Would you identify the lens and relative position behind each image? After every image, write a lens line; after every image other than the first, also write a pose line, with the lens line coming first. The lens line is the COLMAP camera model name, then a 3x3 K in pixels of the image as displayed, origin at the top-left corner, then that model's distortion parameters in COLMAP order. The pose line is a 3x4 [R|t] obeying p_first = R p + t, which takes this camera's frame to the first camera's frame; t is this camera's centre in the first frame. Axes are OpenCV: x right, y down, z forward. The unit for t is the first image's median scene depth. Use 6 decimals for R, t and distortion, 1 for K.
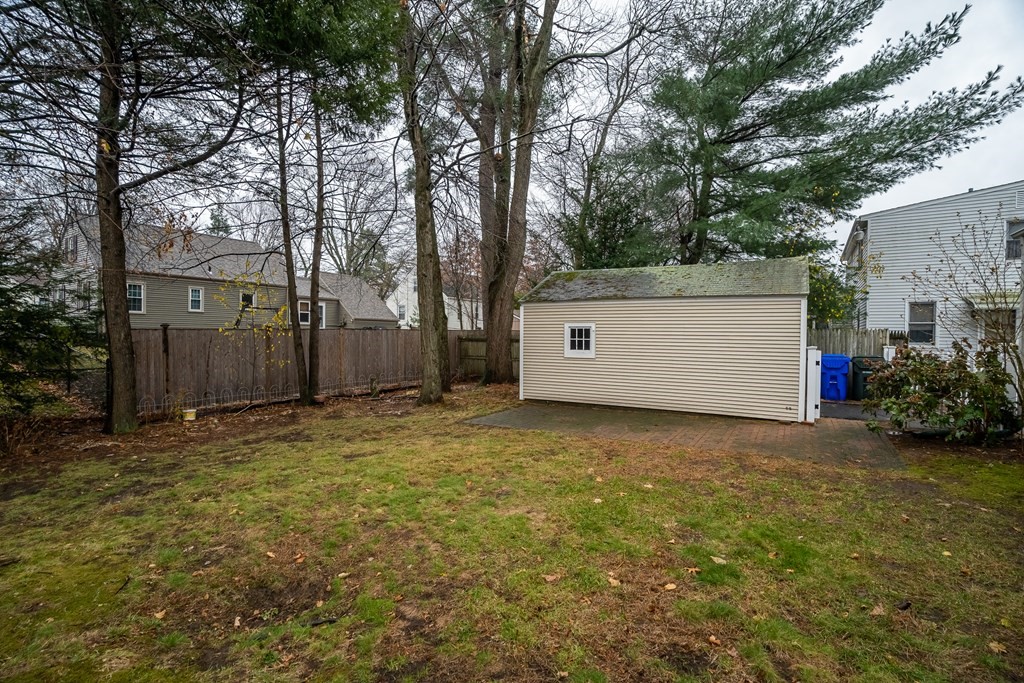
lens RADIAL K [[497.4, 0, 512.0], [0, 497.4, 341.5], [0, 0, 1]] dist [-0.029342, 0.000966]
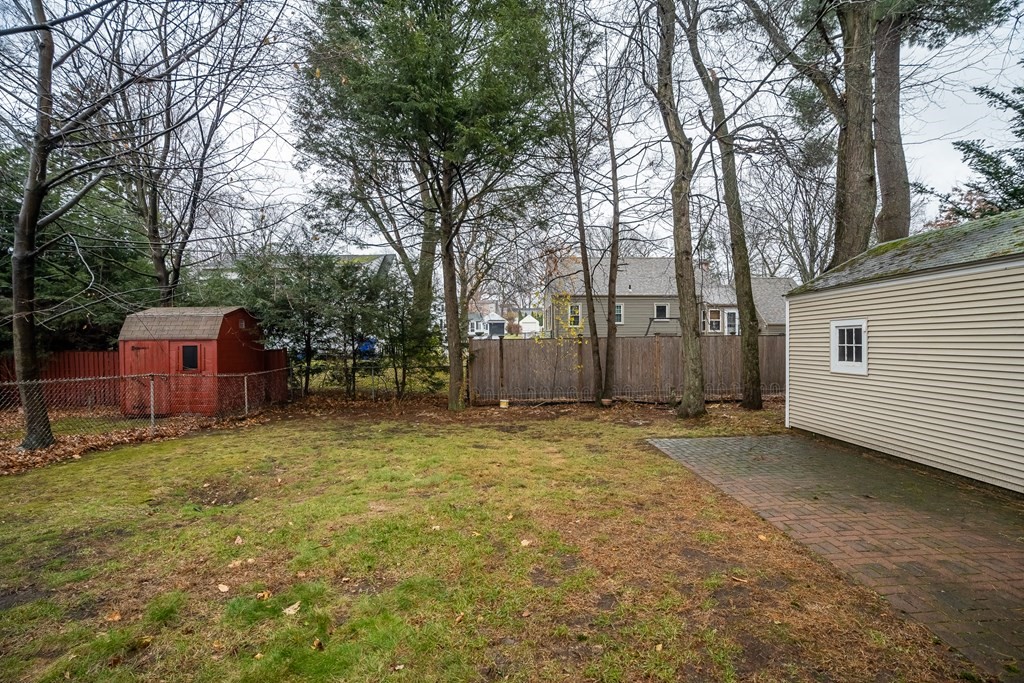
lens RADIAL K [[481.5, 0, 512.0], [0, 481.5, 341.5], [0, 0, 1]] dist [-0.003485, -0.000087]
pose [[0.547521, -0.012324, -0.836701, 0.420665], [-0.001479, 0.999876, -0.015695, 0.001339], [0.836790, 0.009831, 0.547435, 0.285969]]
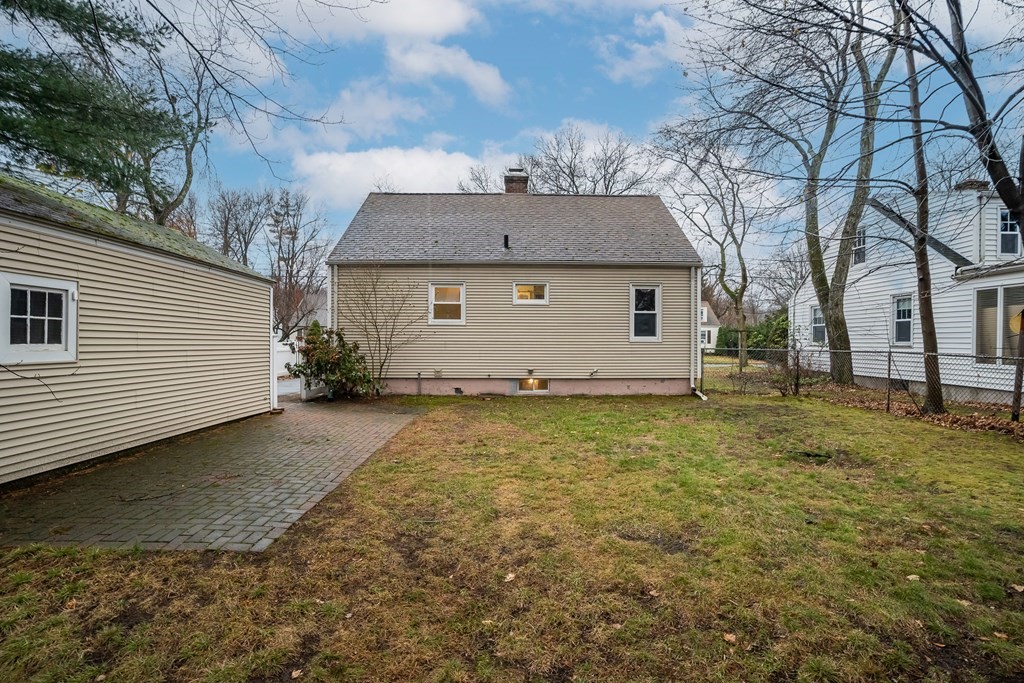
lens RADIAL K [[497.4, 0, 512.0], [0, 497.4, 341.5], [0, 0, 1]] dist [-0.029342, 0.000966]
pose [[-0.536766, -0.009778, 0.843675, -0.404714], [0.000004, 0.999933, 0.011592, 0.010471], [-0.843731, 0.006226, -0.536729, 0.884315]]
